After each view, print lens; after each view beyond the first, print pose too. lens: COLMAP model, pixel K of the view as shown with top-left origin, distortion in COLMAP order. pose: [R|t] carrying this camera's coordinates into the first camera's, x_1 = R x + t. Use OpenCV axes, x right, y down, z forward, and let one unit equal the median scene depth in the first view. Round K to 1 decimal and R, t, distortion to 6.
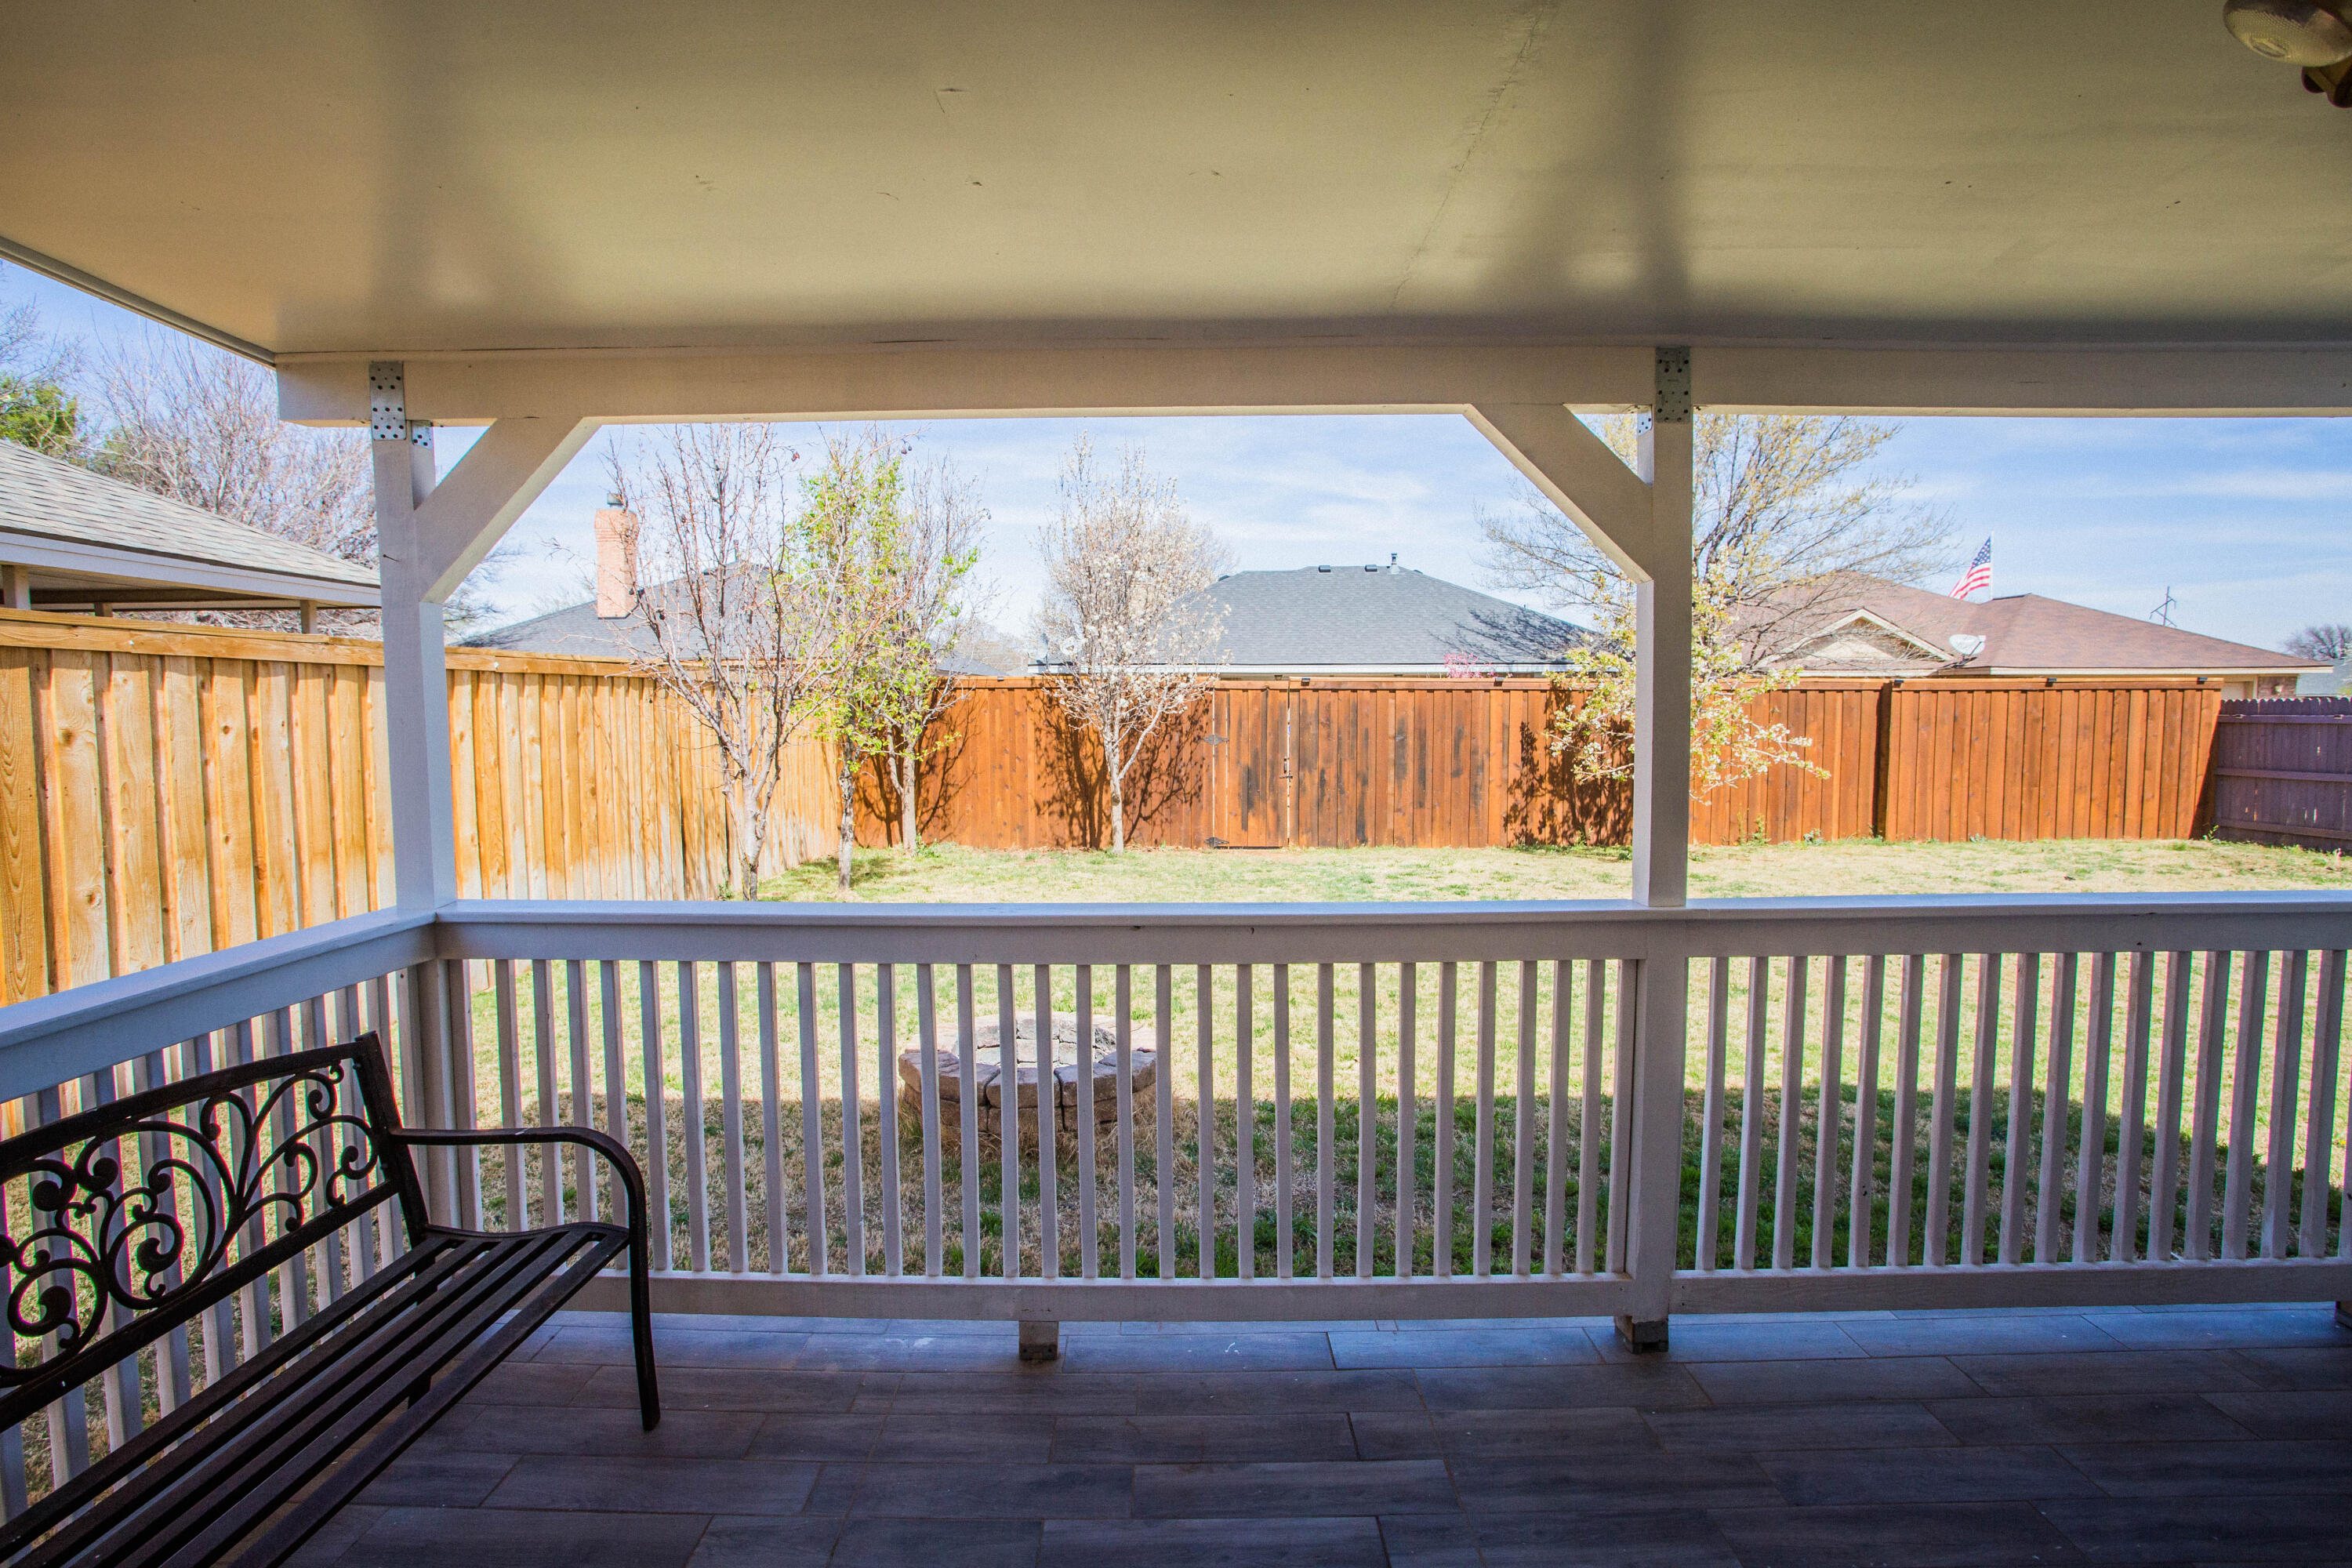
lens RADIAL K [[1162.5, 0, 1184.6], [0, 1162.5, 776.8], [0, 0, 1]] dist [-0.079884, 0.034812]
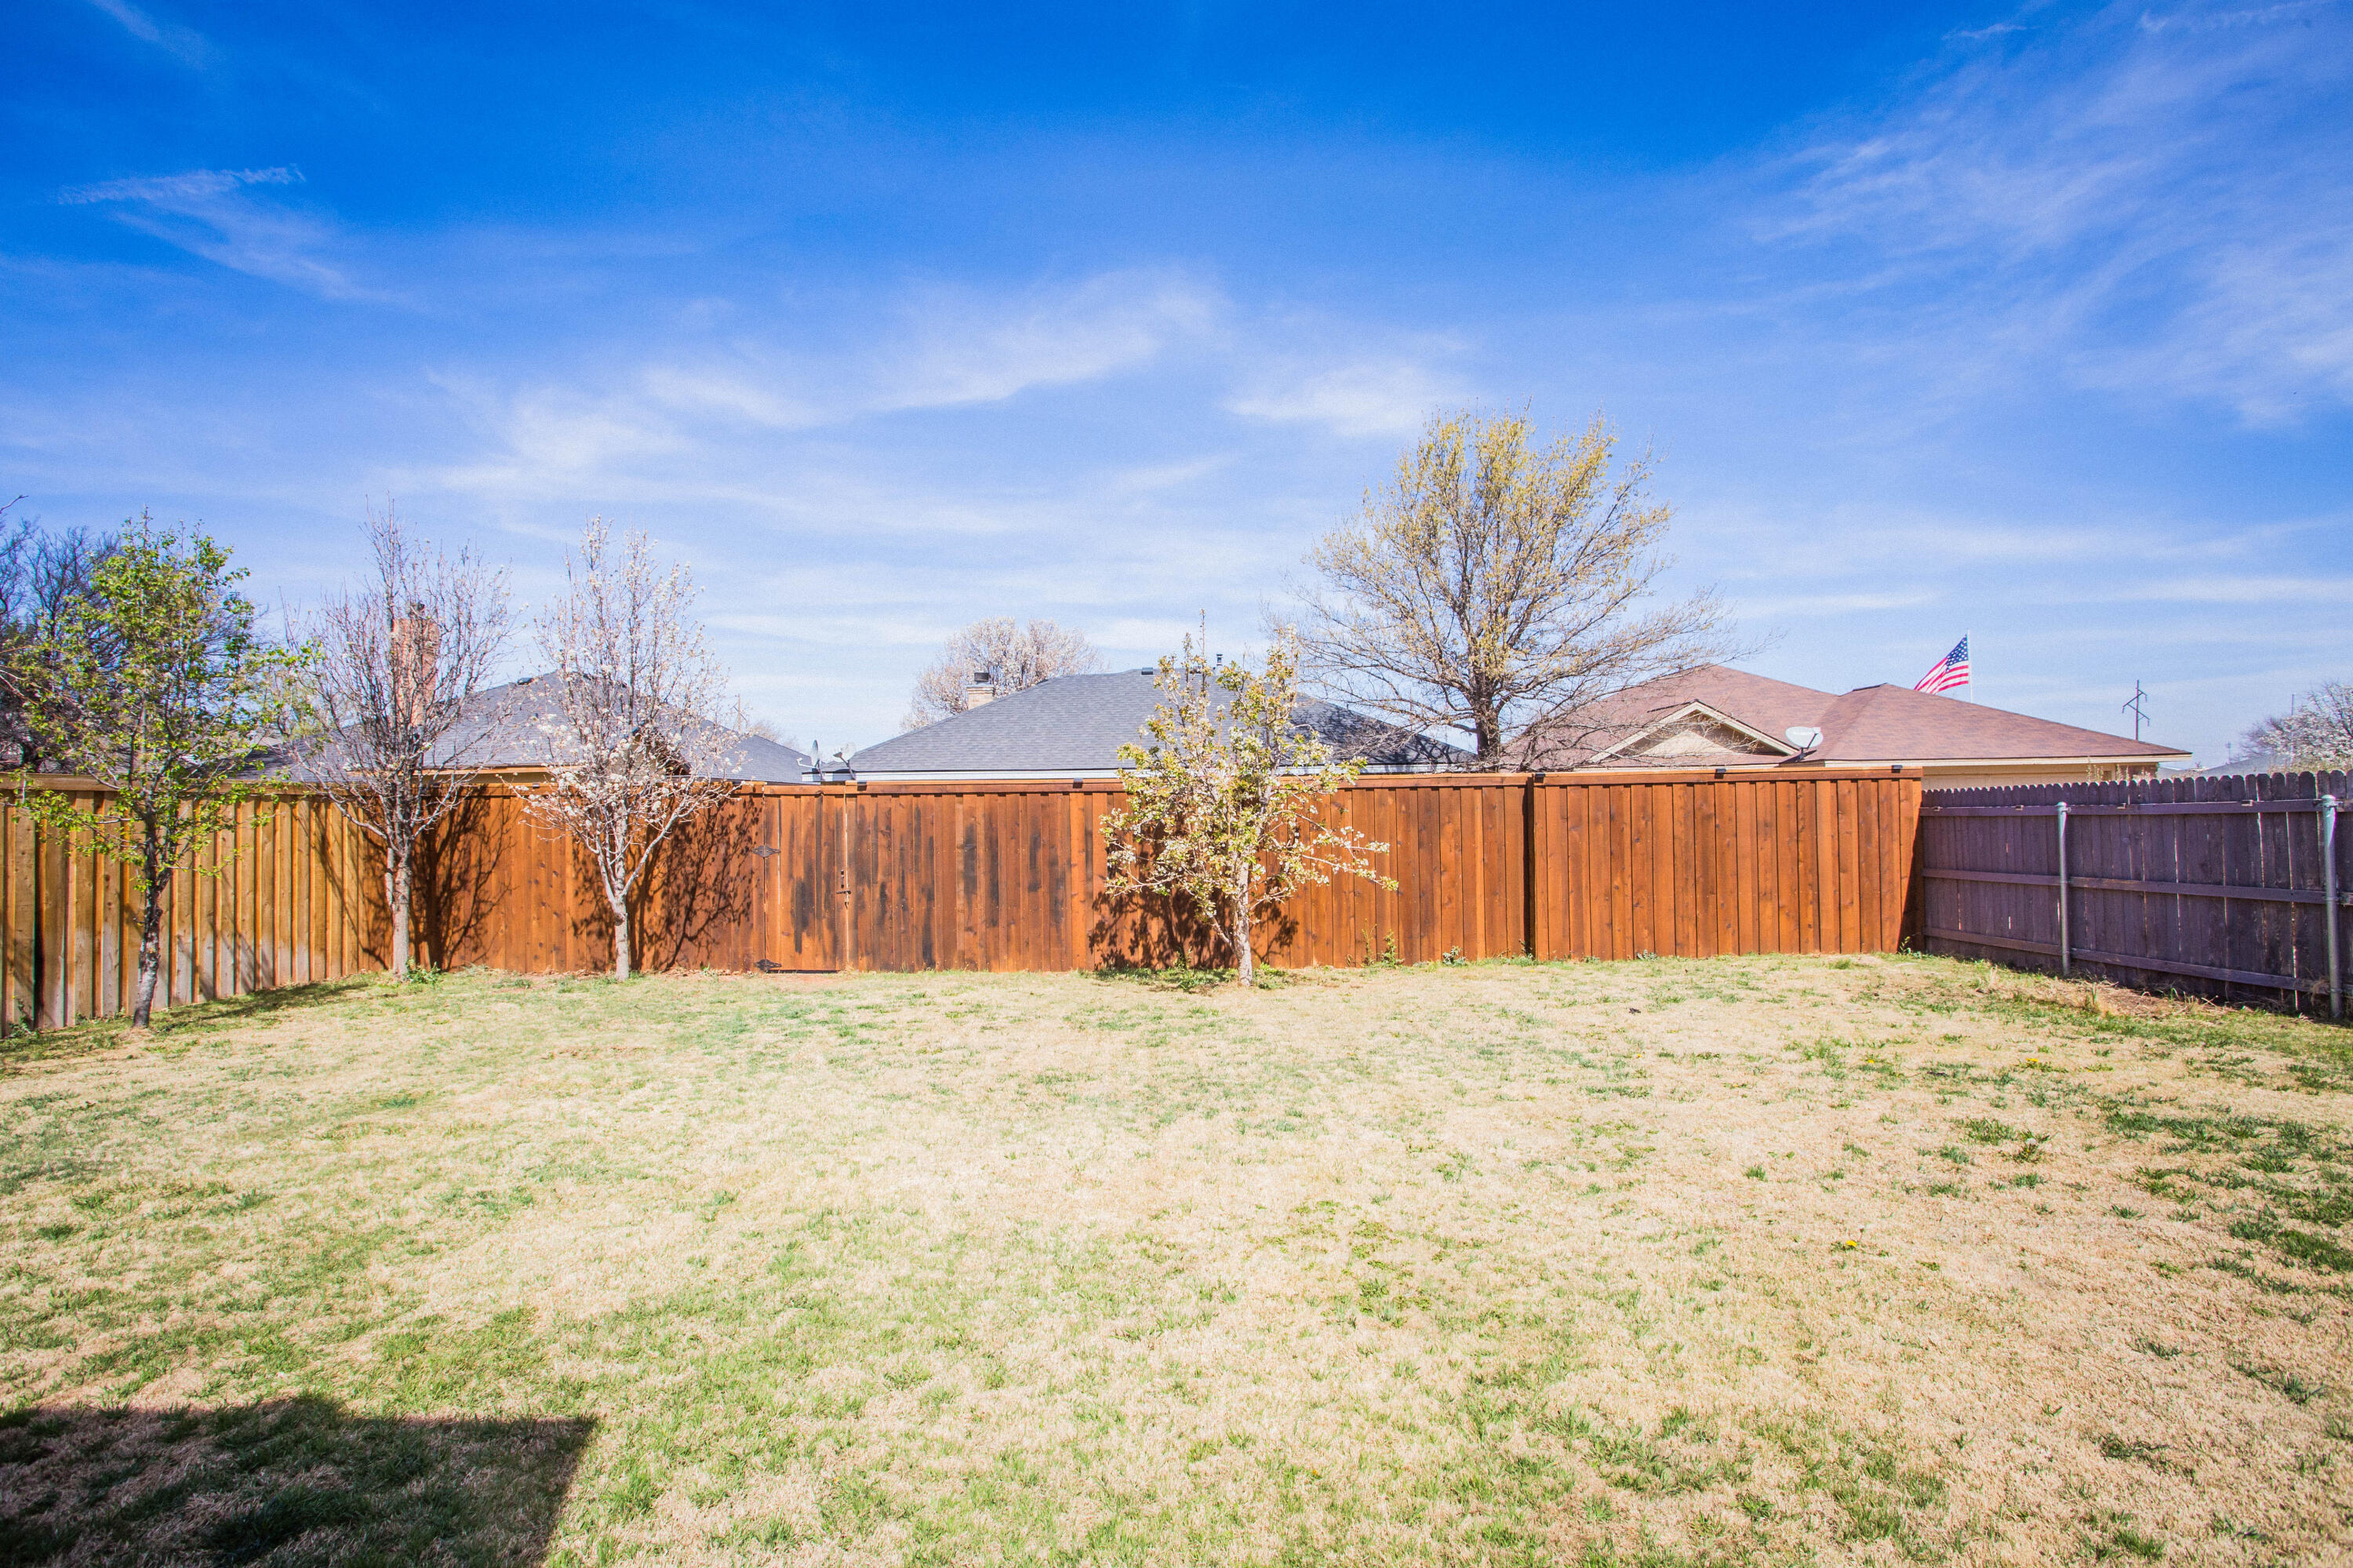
lens RADIAL K [[1163.1, 0, 1185.2], [0, 1163.1, 776.8], [0, 0, 1]] dist [-0.079884, 0.034812]
pose [[0.999902, -0.010481, -0.009321, 0.360379], [0.009561, 0.995539, -0.093870, -0.002288], [0.010264, 0.093772, 0.995541, 0.110418]]
